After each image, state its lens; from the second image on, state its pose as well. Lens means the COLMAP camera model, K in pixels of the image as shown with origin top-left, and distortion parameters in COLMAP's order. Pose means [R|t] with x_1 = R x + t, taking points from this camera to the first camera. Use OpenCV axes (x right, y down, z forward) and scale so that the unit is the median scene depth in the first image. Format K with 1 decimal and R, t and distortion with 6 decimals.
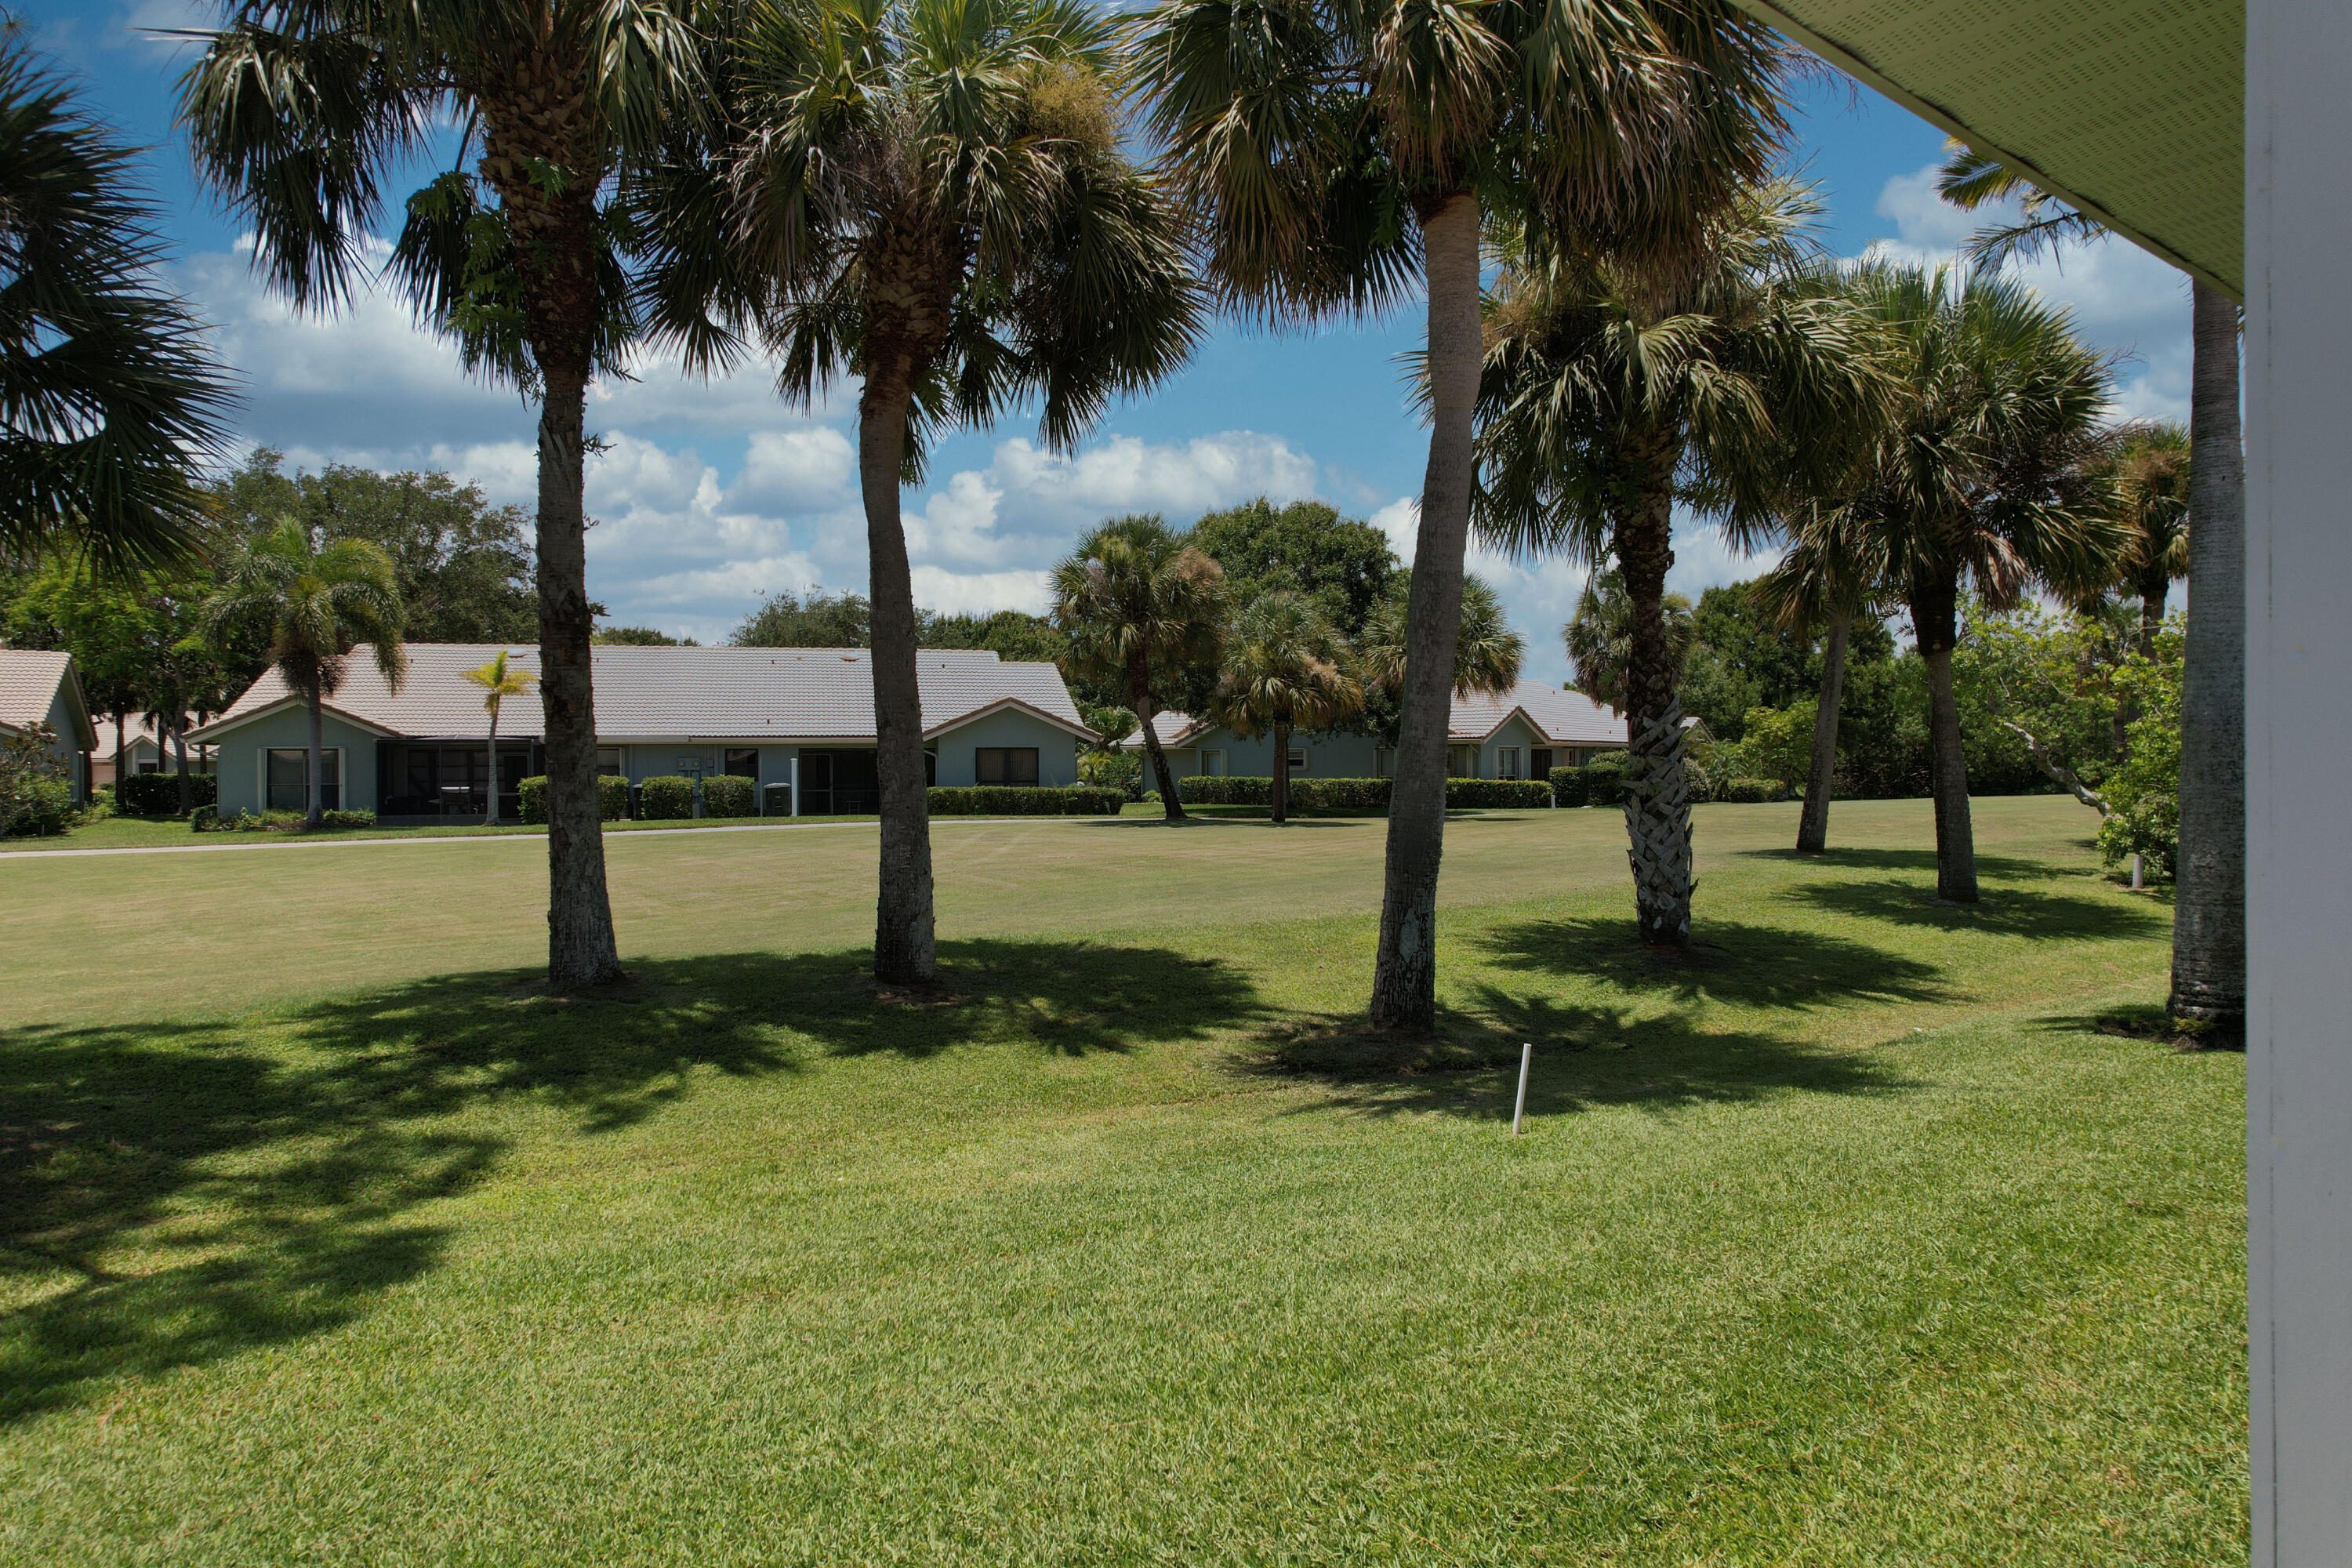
lens RADIAL K [[1519.2, 0, 1182.5], [0, 1519.2, 775.0], [0, 0, 1]] dist [-0.079339, 0.076662]
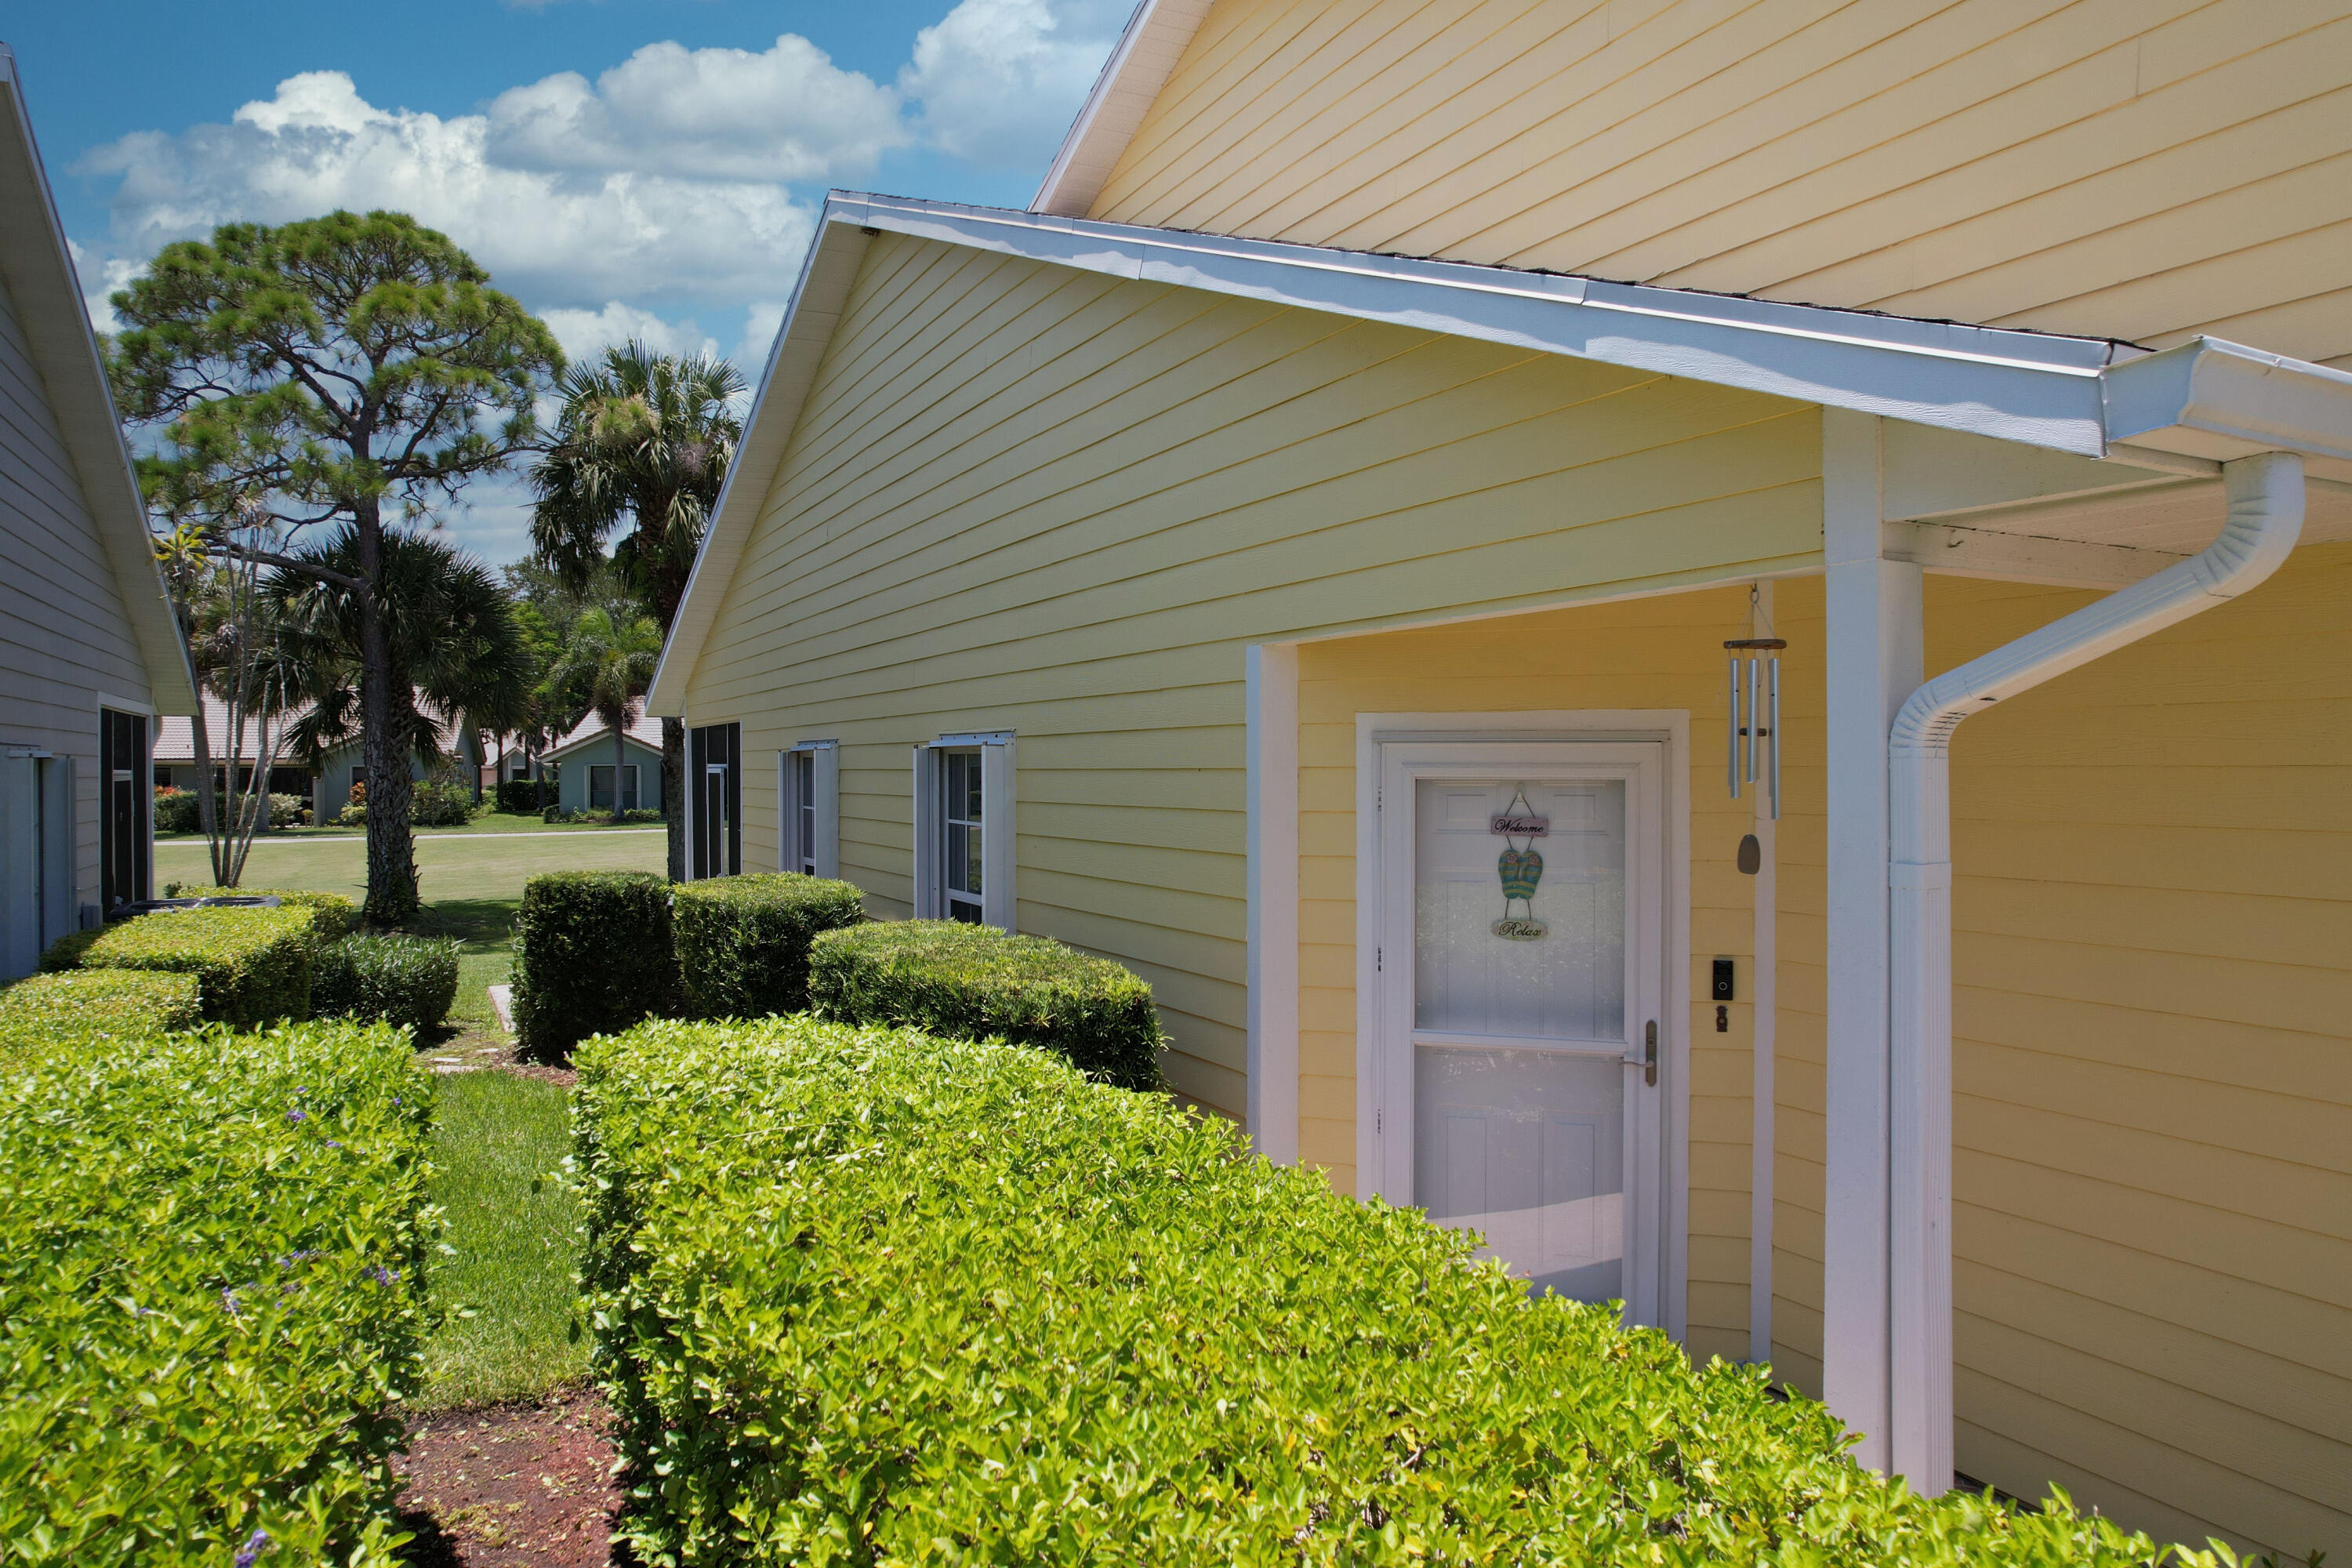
lens RADIAL K [[1519.2, 0, 1182.5], [0, 1519.2, 775.0], [0, 0, 1]] dist [-0.079339, 0.076662]
pose [[0.981419, 0.001279, -0.191872, 0.211685], [-0.000915, 0.999998, 0.001986, -0.011533], [0.191874, -0.001773, 0.981418, -0.295851]]
